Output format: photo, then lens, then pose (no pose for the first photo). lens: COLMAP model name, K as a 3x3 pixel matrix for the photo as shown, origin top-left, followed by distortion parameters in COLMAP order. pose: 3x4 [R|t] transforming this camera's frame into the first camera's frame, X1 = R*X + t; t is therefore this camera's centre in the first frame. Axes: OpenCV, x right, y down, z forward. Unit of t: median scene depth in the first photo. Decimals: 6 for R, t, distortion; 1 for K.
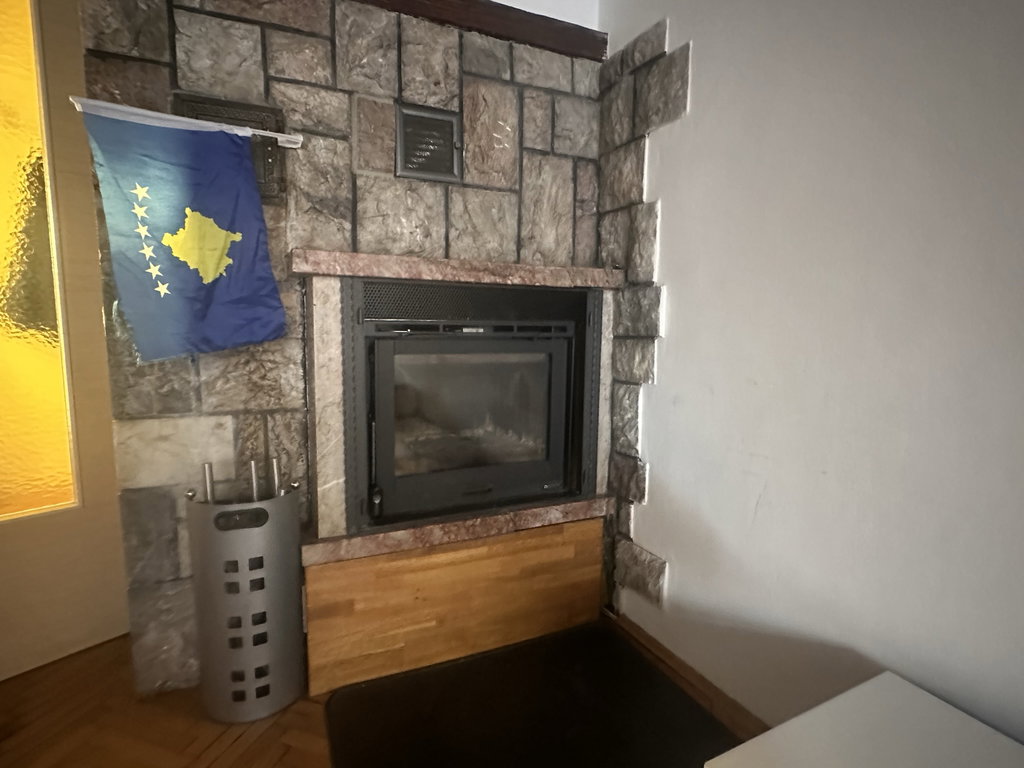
lens RADIAL K [[545.5, 0, 510.9], [0, 545.5, 388.1], [0, 0, 1]] dist [-0.002325, 0.000729]
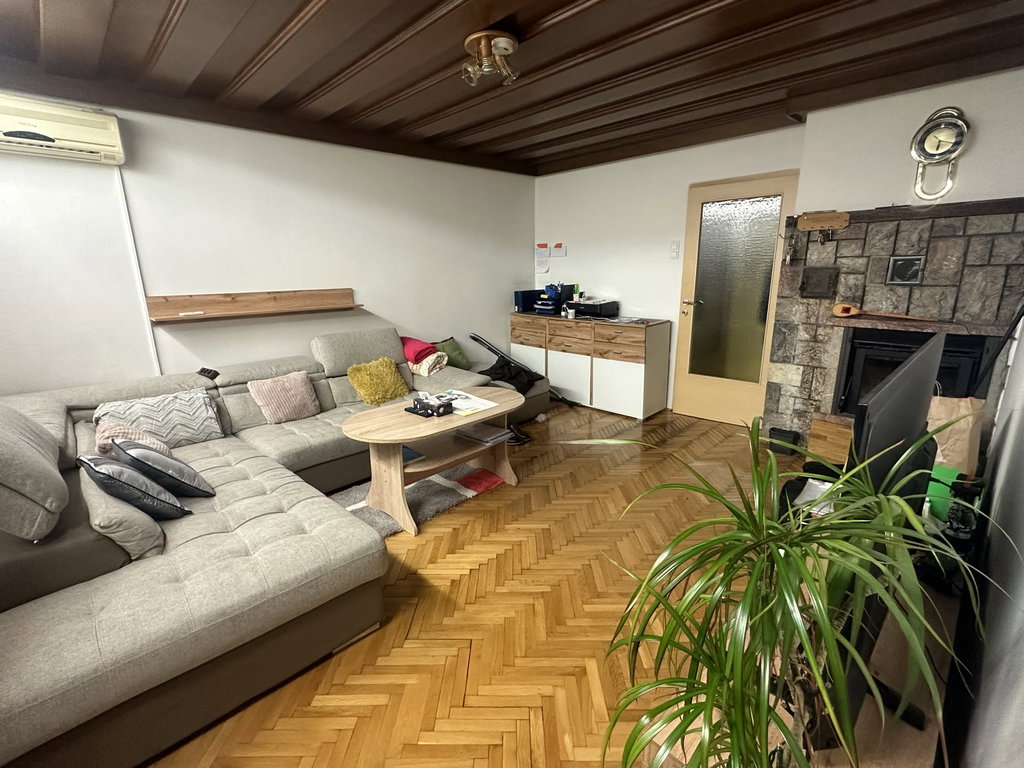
lens RADIAL K [[472.0, 0, 511.7], [0, 472.0, 386.9], [0, 0, 1]] dist [0.000467, 0.000064]
pose [[0.313939, 0.216657, -0.924393, 1.350792], [-0.100567, 0.975727, 0.194535, -0.174401], [0.944102, 0.031892, 0.328107, -1.321296]]
